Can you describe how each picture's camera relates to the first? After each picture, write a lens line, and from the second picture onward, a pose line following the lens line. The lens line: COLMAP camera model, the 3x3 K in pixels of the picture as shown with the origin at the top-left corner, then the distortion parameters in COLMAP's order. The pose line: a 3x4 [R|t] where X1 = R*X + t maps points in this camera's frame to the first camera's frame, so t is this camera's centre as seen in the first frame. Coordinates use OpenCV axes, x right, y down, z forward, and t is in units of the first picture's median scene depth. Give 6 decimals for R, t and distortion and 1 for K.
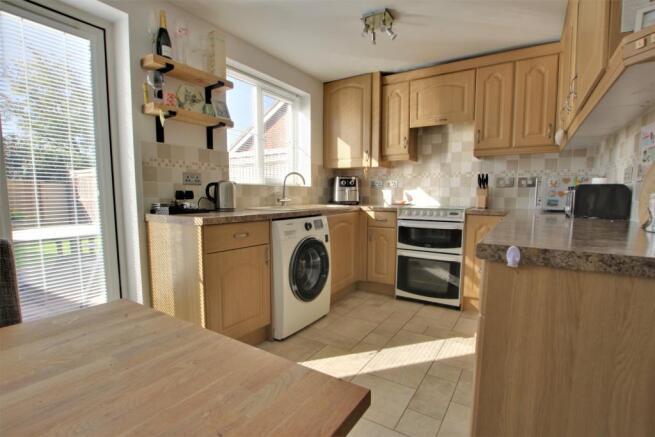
lens RADIAL K [[310.5, 0, 326.9], [0, 310.5, 221.7], [0, 0, 1]] dist [-0.028760, 0.002910]
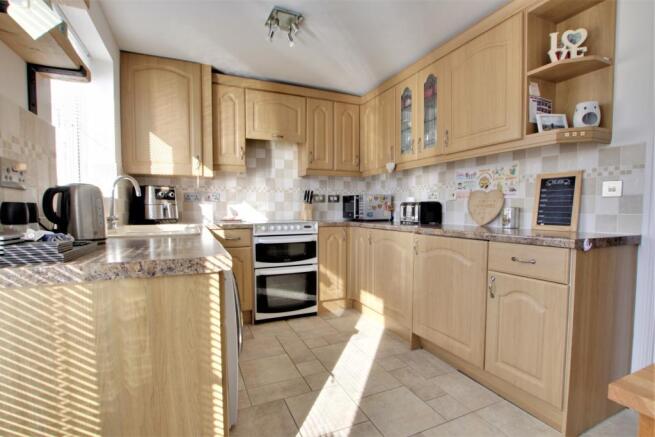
lens RADIAL K [[310.5, 0, 325.3], [0, 310.5, 223.4], [0, 0, 1]] dist [-0.028760, 0.002910]
pose [[0.560345, -0.043592, 0.827111, -0.411679], [0.076659, 0.997057, 0.000615, -0.030809], [-0.824704, 0.063061, 0.562038, 0.316494]]
